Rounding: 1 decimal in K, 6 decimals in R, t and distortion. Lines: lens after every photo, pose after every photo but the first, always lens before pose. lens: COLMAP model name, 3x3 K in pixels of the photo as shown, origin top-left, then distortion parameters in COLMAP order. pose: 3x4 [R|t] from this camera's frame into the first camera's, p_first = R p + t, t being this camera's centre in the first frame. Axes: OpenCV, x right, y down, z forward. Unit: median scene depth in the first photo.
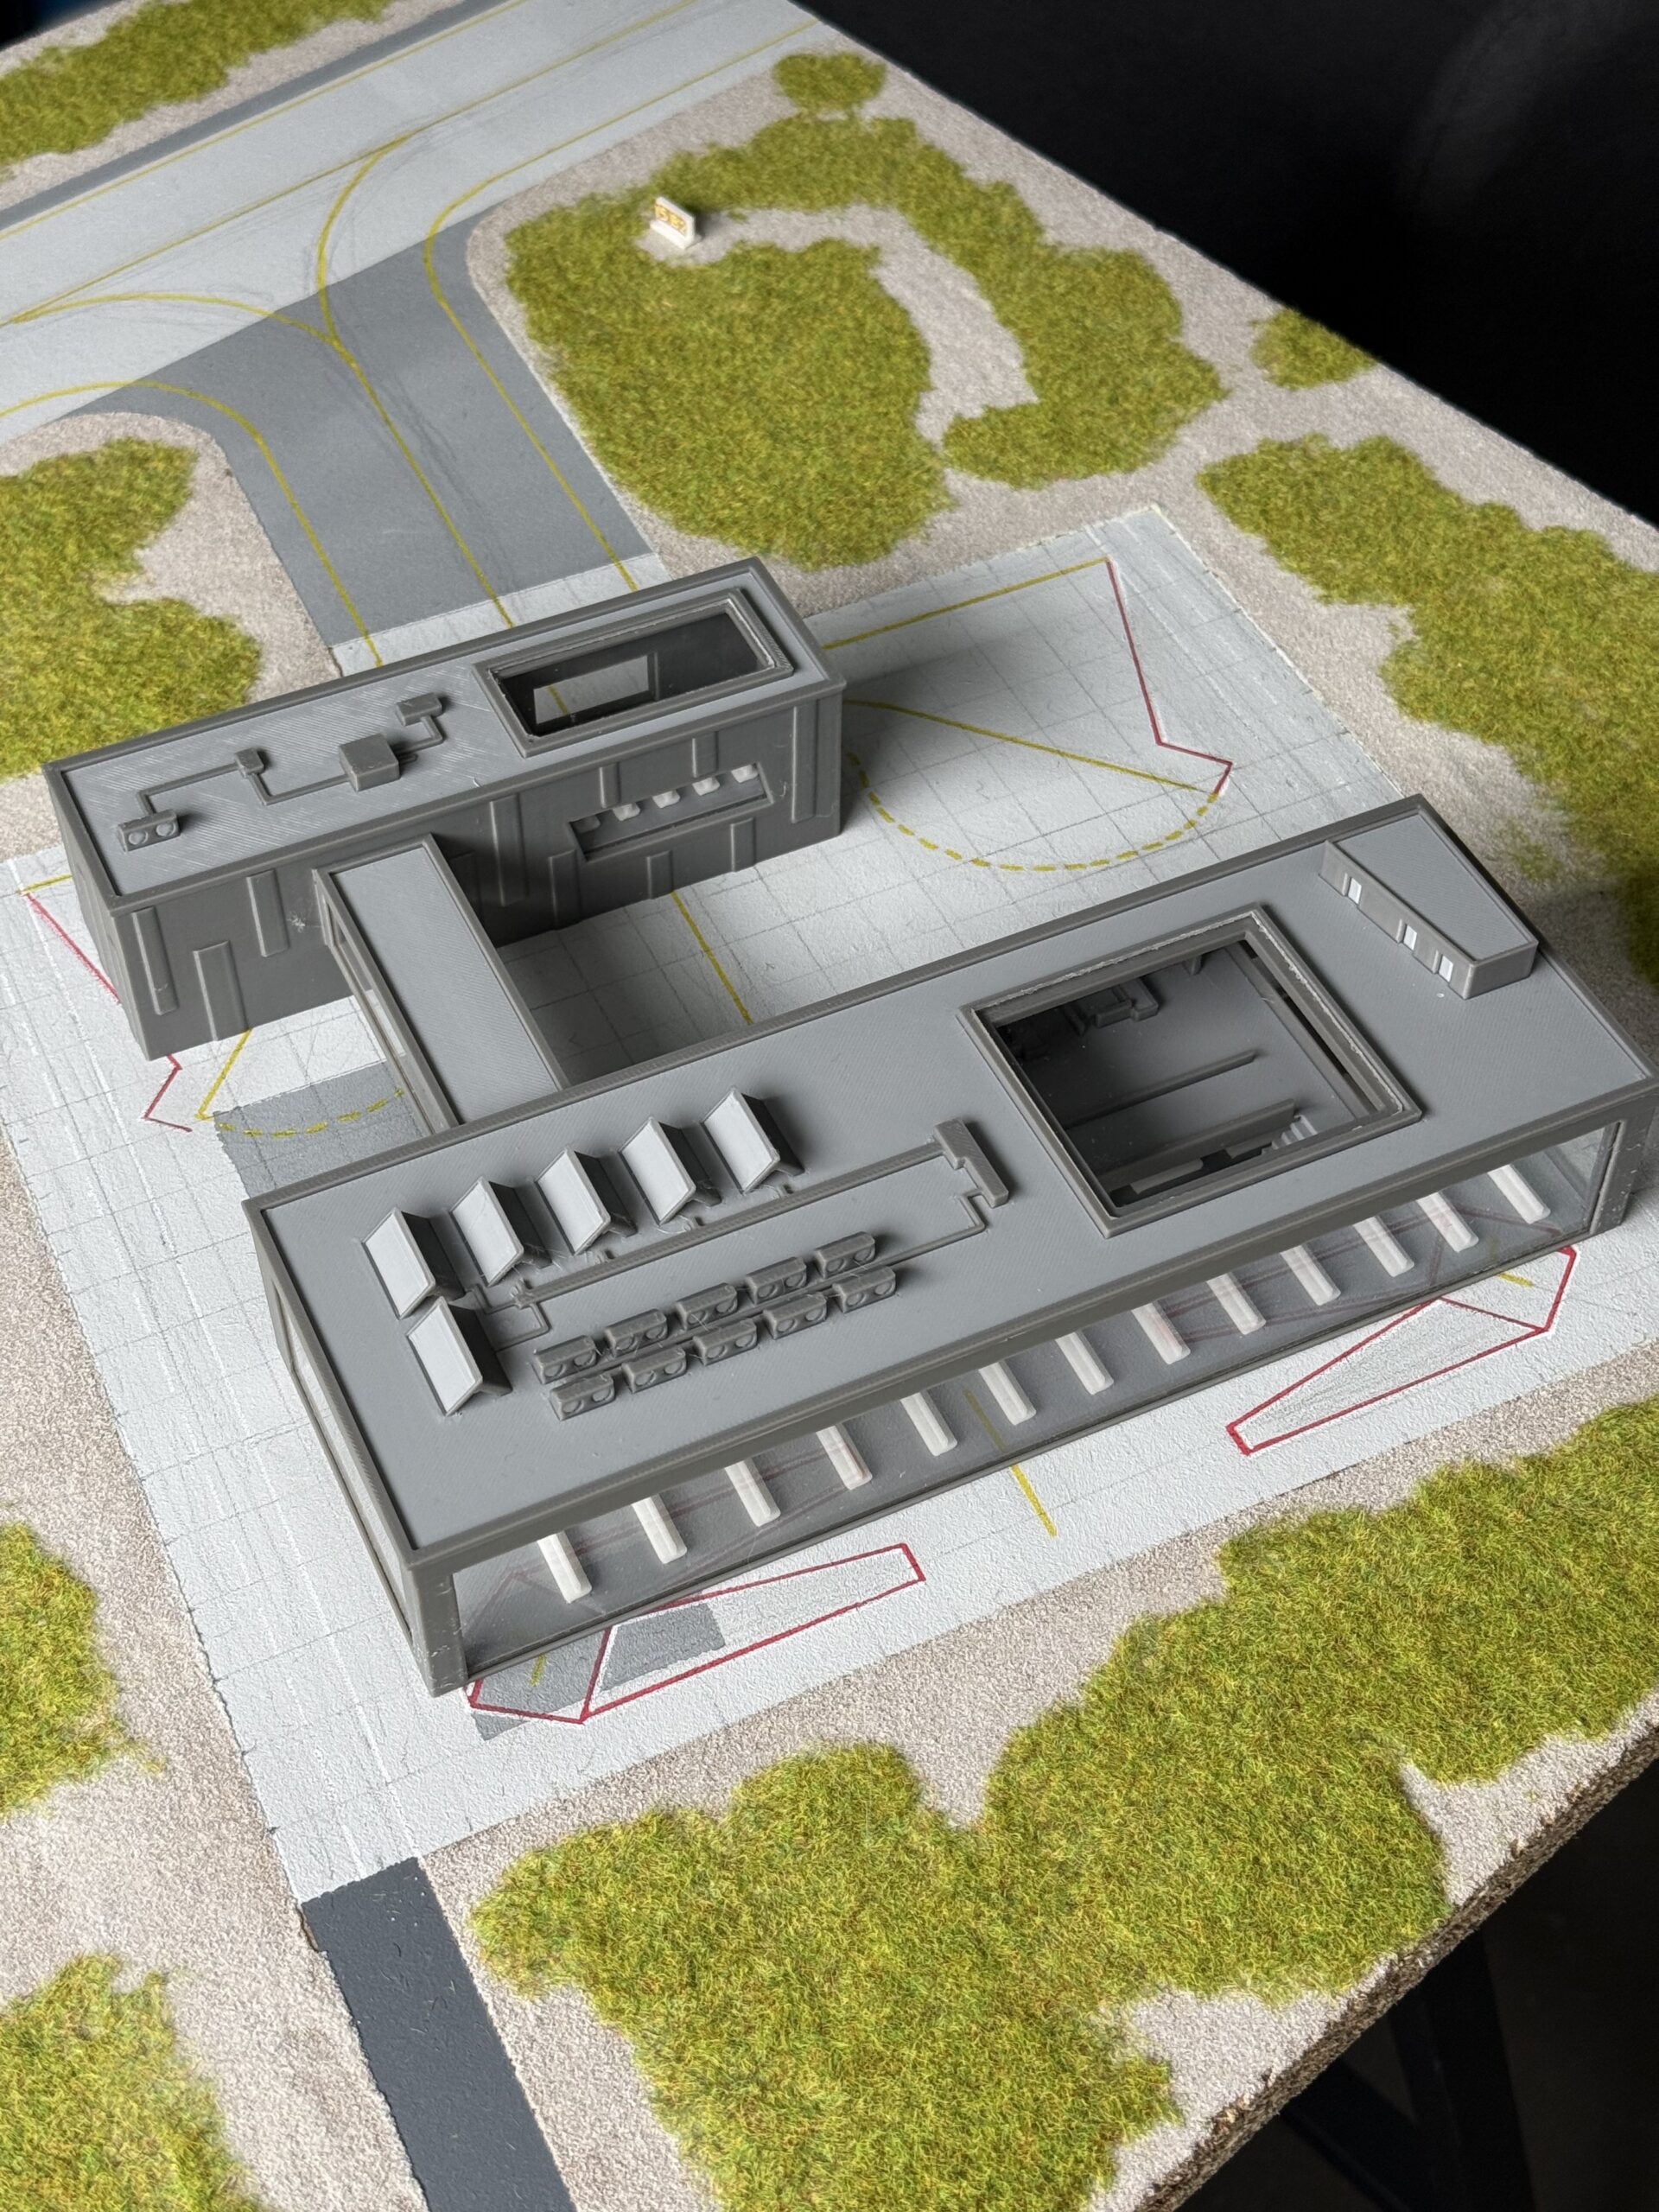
lens RADIAL K [[3223.5, 0, 821.5], [0, 3223.5, 1079.1], [0, 0, 1]] dist [0.094023, 0.000000]
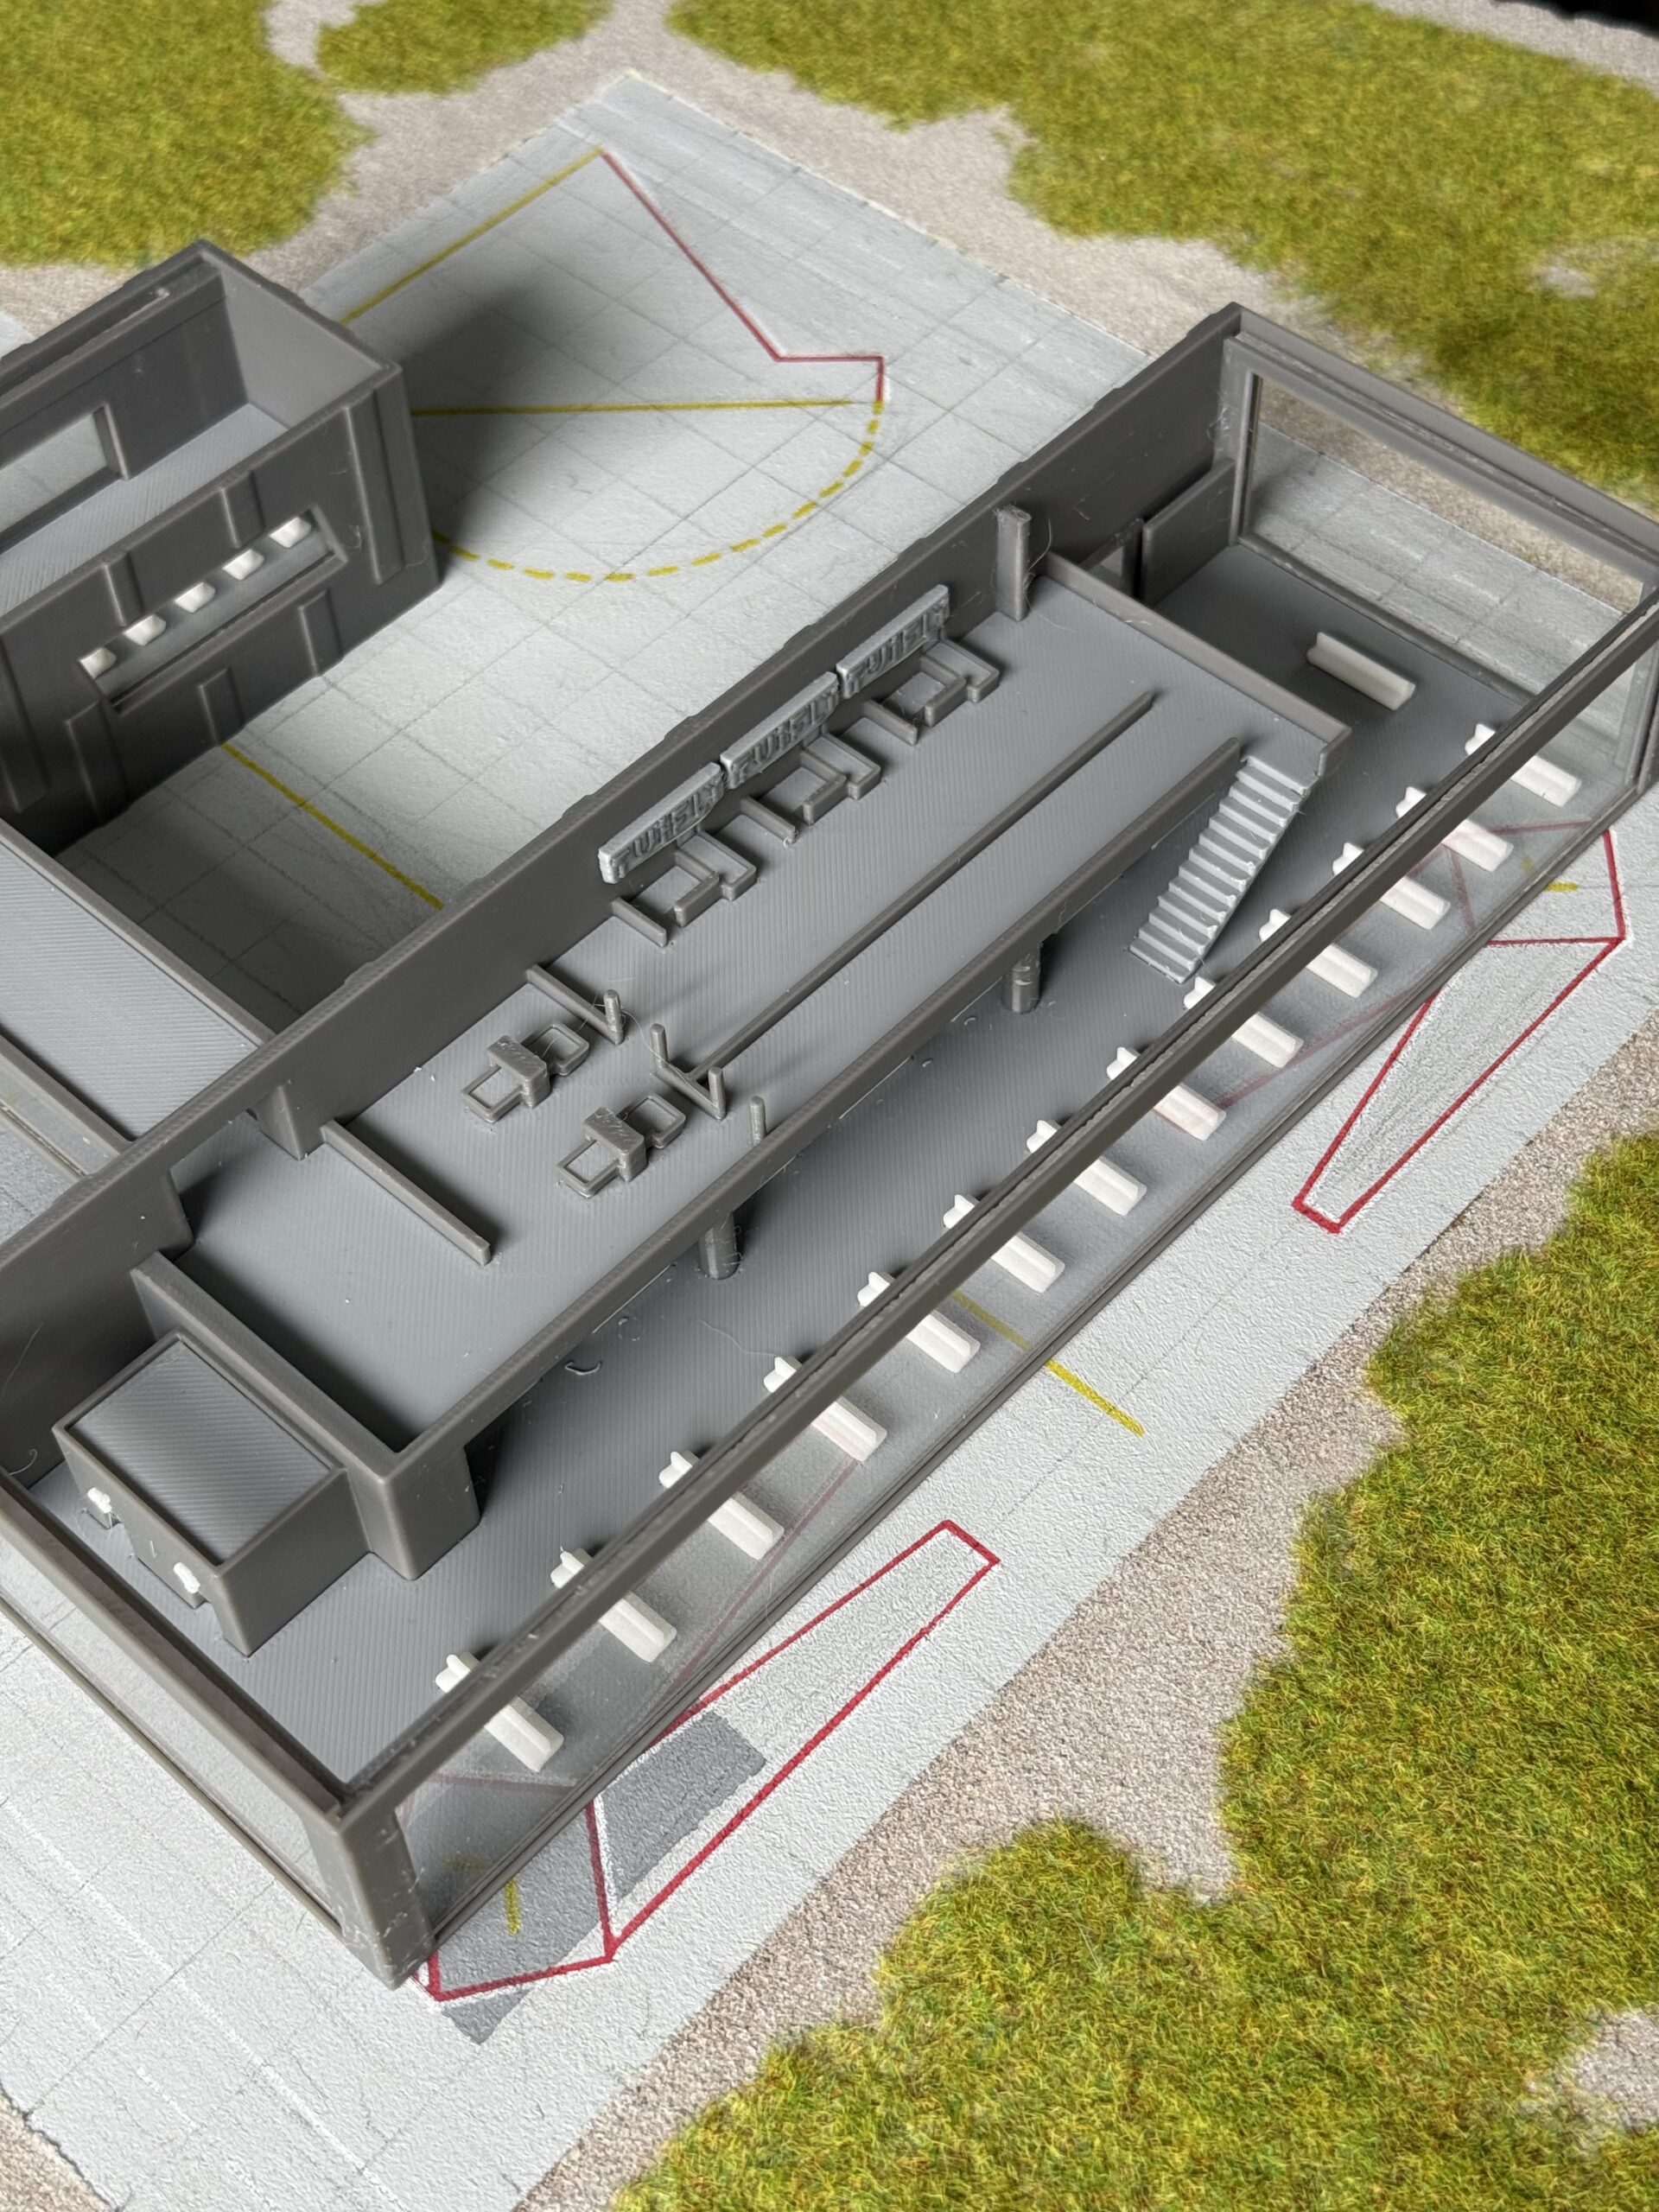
lens RADIAL K [[3223.5, 0, 852.7], [0, 3223.5, 1064.5], [0, 0, 1]] dist [0.094023, 0.000000]
pose [[0.924250, -0.314878, 0.215901, -0.102531], [0.304682, 0.949098, 0.079886, -0.006654], [-0.230066, -0.008053, 0.973142, 0.326535]]
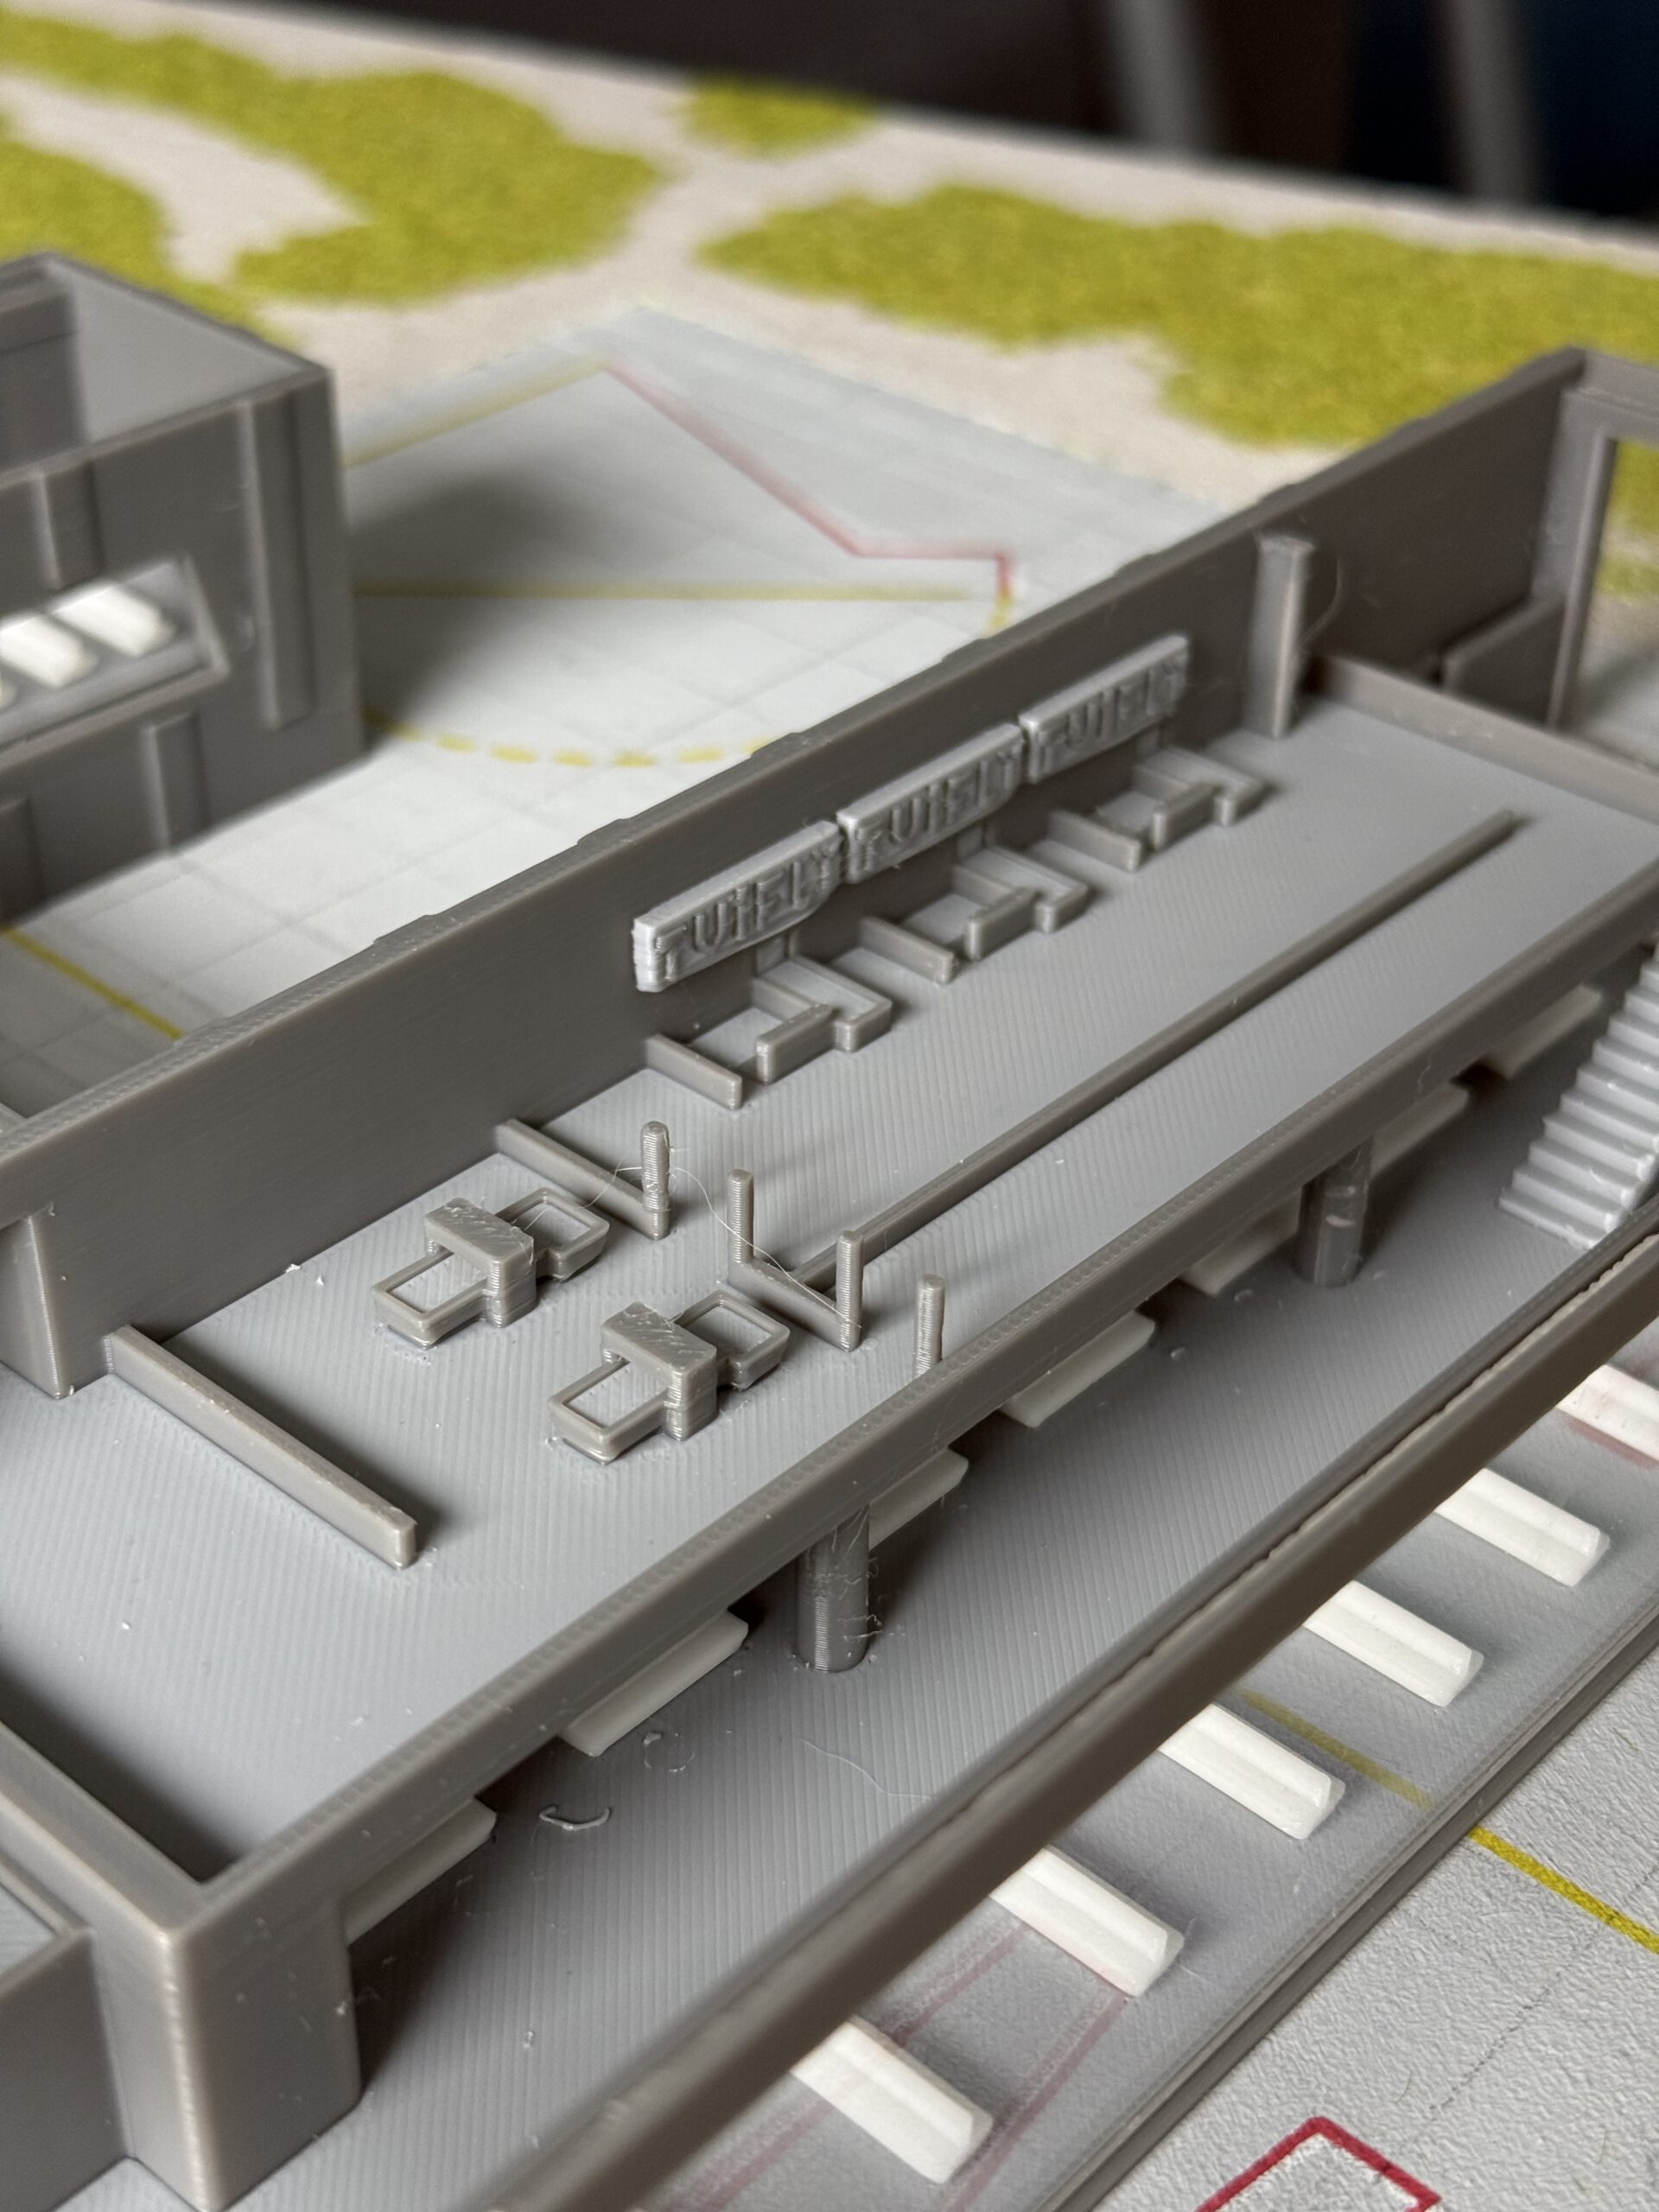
lens RADIAL K [[3223.5, 0, 821.5], [0, 3223.5, 1096.6], [0, 0, 1]] dist [0.094023, 0.000000]
pose [[0.921172, -0.209345, 0.328050, -0.102823], [0.284889, 0.937033, -0.202009, 0.093062], [-0.265104, 0.279543, 0.922809, 0.637389]]
